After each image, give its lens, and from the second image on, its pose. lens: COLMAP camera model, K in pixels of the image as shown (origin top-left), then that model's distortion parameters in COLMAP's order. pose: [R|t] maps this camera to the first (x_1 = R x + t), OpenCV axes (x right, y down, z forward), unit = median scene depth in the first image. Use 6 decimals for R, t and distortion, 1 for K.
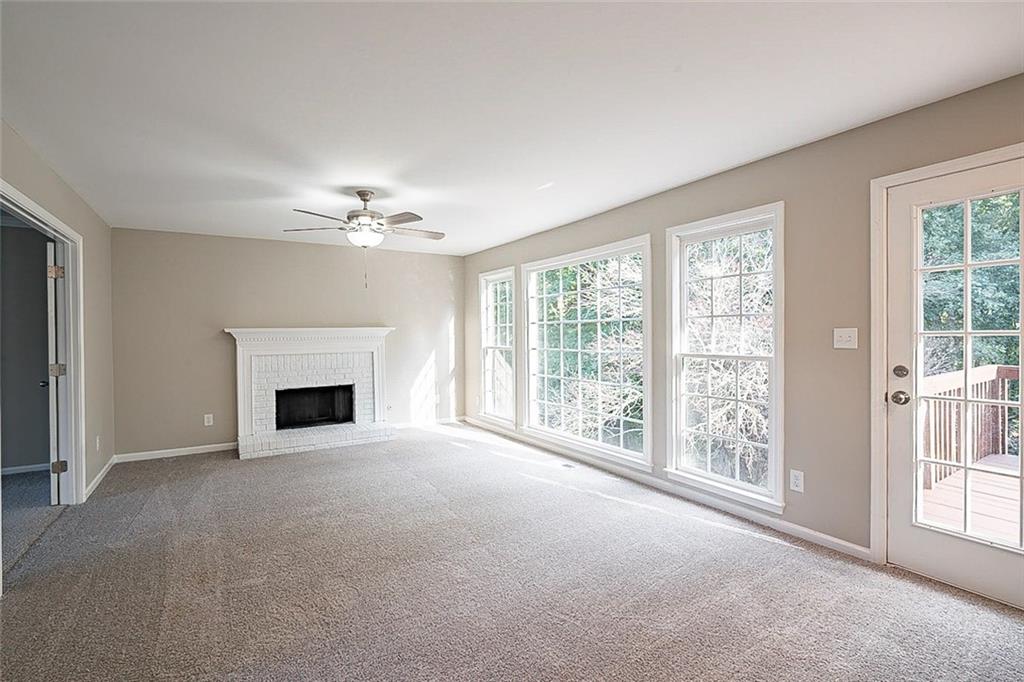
lens RADIAL K [[460.7, 0, 507.9], [0, 460.7, 337.5], [0, 0, 1]] dist [-0.003603, 0.001345]
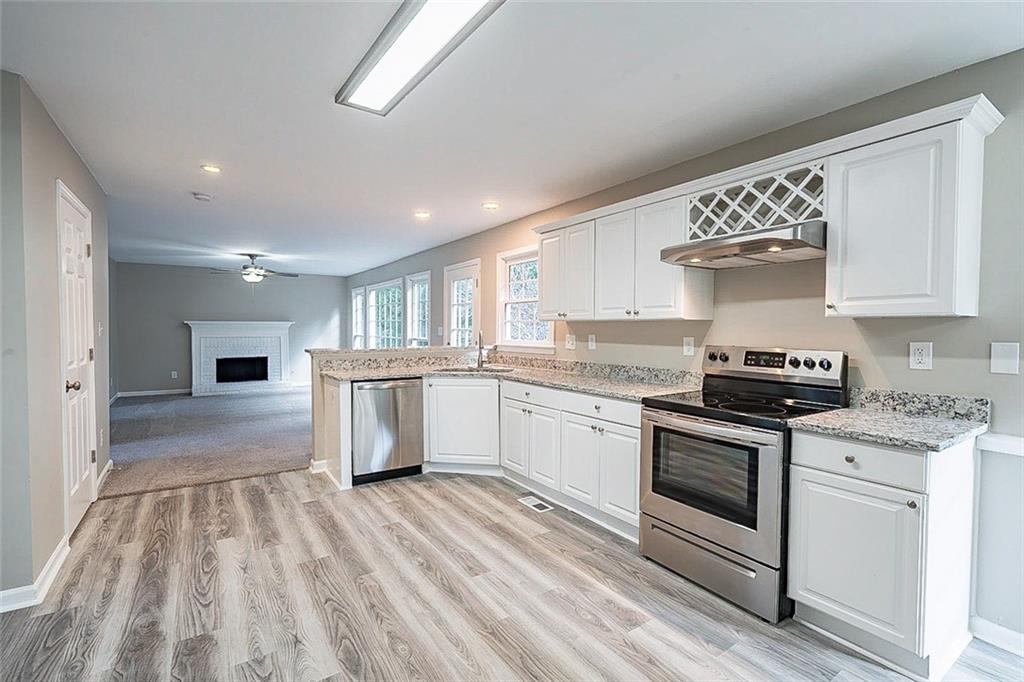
lens RADIAL K [[460.7, 0, 510.1], [0, 460.7, 342.1], [0, 0, 1]] dist [-0.003603, 0.001345]
pose [[0.999088, 0.016998, 0.039167, 0.521227], [-0.017864, 0.999602, 0.021853, 0.000152], [-0.038780, -0.022533, 0.998994, -0.744202]]
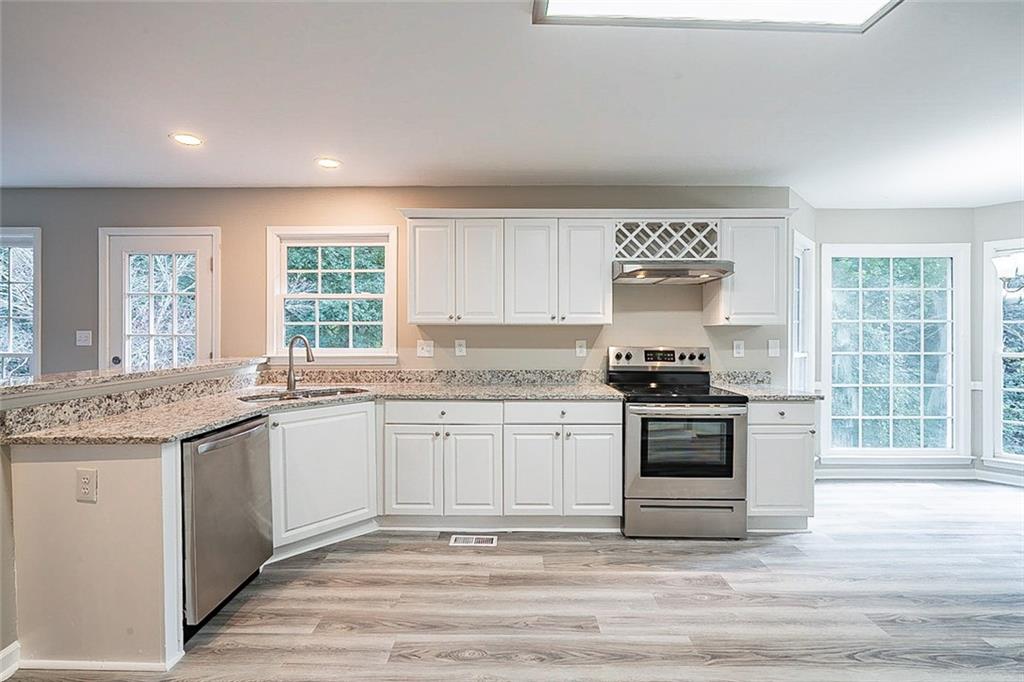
lens RADIAL K [[460.7, 0, 510.2], [0, 460.7, 338.3], [0, 0, 1]] dist [-0.003603, 0.001345]
pose [[0.534514, 0.004706, 0.845147, 0.133365], [-0.002148, 0.999989, -0.004210, 0.002657], [-0.845157, 0.000435, 0.534518, -0.424236]]
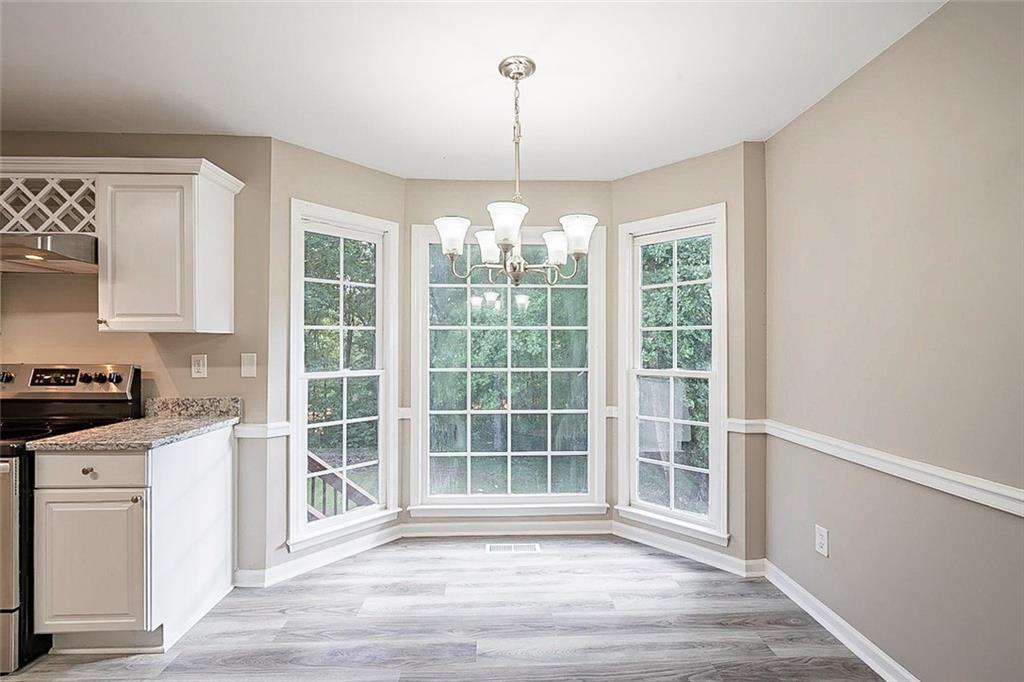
lens RADIAL K [[460.7, 0, 510.1], [0, 460.7, 343.6], [0, 0, 1]] dist [-0.003603, 0.001345]
pose [[0.495545, 0.011266, 0.868509, 0.646646], [-0.001753, 0.999927, -0.011970, -0.003755], [-0.868580, 0.004409, 0.495529, -0.874296]]
